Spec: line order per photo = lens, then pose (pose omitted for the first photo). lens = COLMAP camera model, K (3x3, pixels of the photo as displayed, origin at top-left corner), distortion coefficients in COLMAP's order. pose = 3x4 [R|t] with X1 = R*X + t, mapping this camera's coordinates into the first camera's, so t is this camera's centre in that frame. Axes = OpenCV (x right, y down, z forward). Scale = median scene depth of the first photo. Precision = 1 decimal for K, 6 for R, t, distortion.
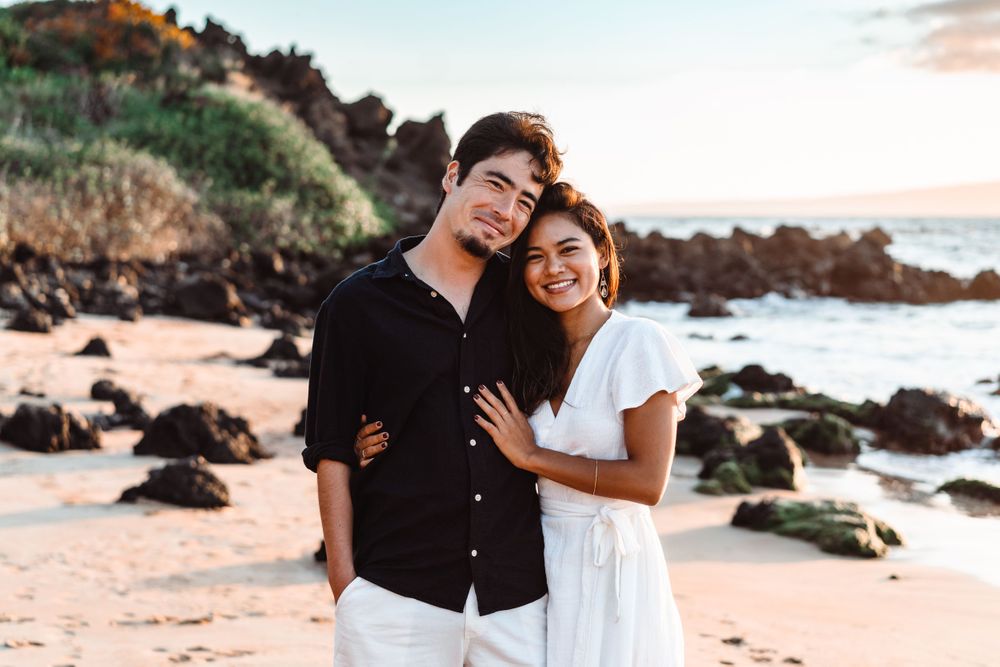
lens RADIAL K [[1586.0, 0, 500.0], [0, 1586.0, 333.5], [0, 0, 1]] dist [0.017621, -0.218085]
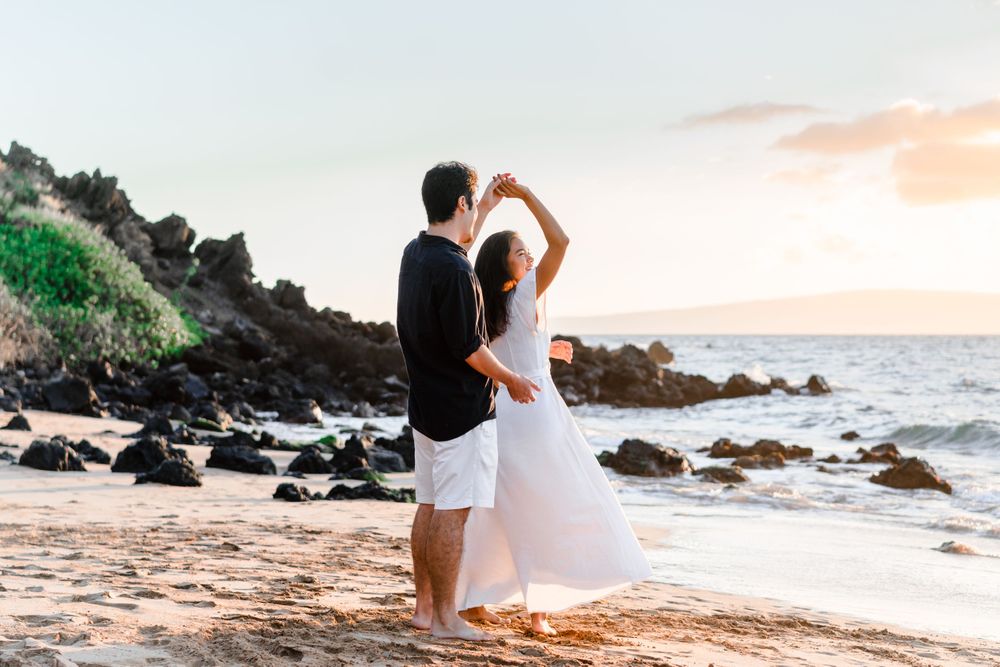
lens RADIAL K [[1747.4, 0, 500.0], [0, 1747.4, 333.5], [0, 0, 1]] dist [-0.022015, -0.124043]
pose [[0.991109, -0.004513, 0.132975, -0.024999], [0.014635, 0.997058, -0.075242, 0.021815], [-0.132244, 0.076519, 0.988259, -0.206264]]
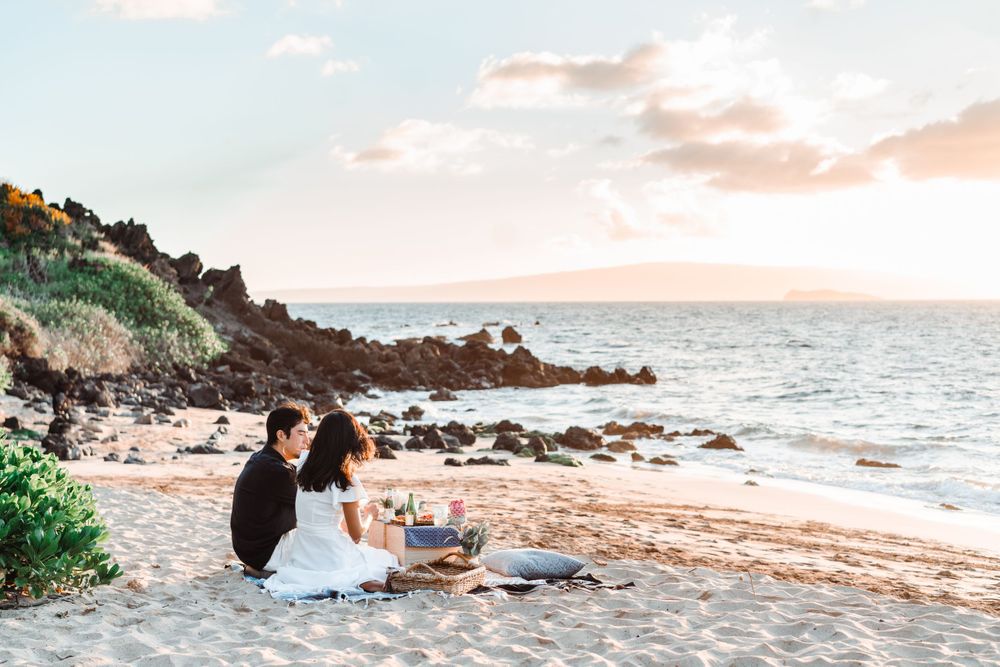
lens RADIAL K [[1586.0, 0, 500.0], [0, 1586.0, 333.5], [0, 0, 1]] dist [0.017621, -0.218085]
pose [[0.970112, -0.013440, 0.242287, -0.189851], [0.025806, 0.998517, -0.047938, 0.001527], [-0.241283, 0.052758, 0.969020, -0.583266]]
